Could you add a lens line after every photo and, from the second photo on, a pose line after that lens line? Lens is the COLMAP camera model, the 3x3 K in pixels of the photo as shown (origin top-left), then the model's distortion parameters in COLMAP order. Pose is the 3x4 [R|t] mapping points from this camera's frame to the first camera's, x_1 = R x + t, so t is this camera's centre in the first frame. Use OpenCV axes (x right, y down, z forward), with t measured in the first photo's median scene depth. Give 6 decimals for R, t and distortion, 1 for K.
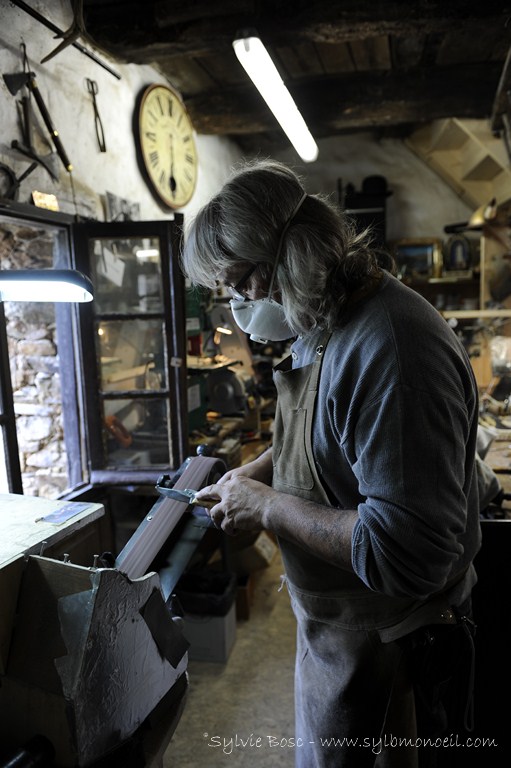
lens RADIAL K [[518.9, 0, 248.7], [0, 518.9, 384.5], [0, 0, 1]] dist [-0.057017, 0.000971]
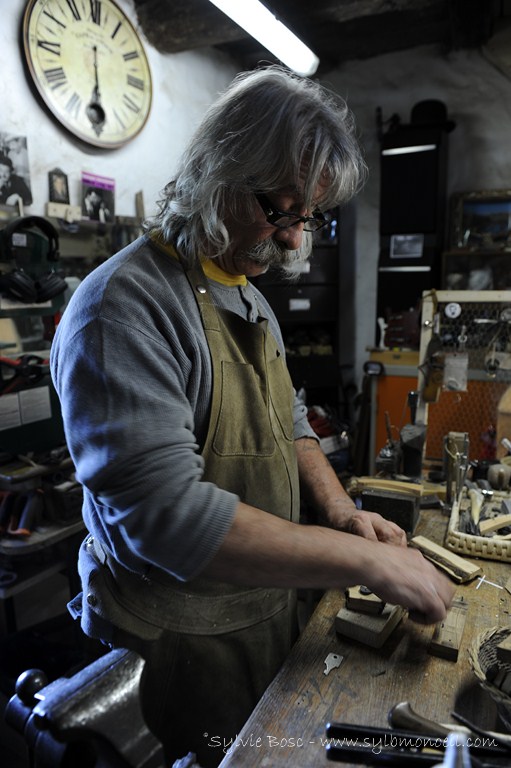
lens RADIAL K [[518.9, 0, 261.0], [0, 518.9, 383.6], [0, 0, 1]] dist [-0.057017, 0.000971]
pose [[0.965680, 0.066261, -0.251140, 0.299076], [-0.058249, 0.997532, 0.039212, -0.042143], [0.253118, -0.023237, 0.967156, 0.341452]]
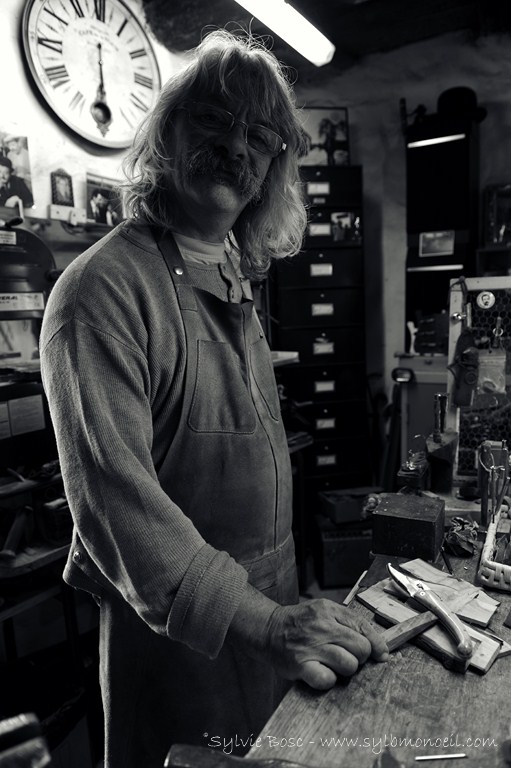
lens RADIAL K [[518.9, 0, 261.3], [0, 518.9, 383.4], [0, 0, 1]] dist [-0.057017, 0.000971]
pose [[0.946003, 0.044840, -0.321042, 0.312395], [-0.044277, 0.998978, 0.009058, -0.029065], [0.321121, 0.005646, 0.947022, 0.406784]]
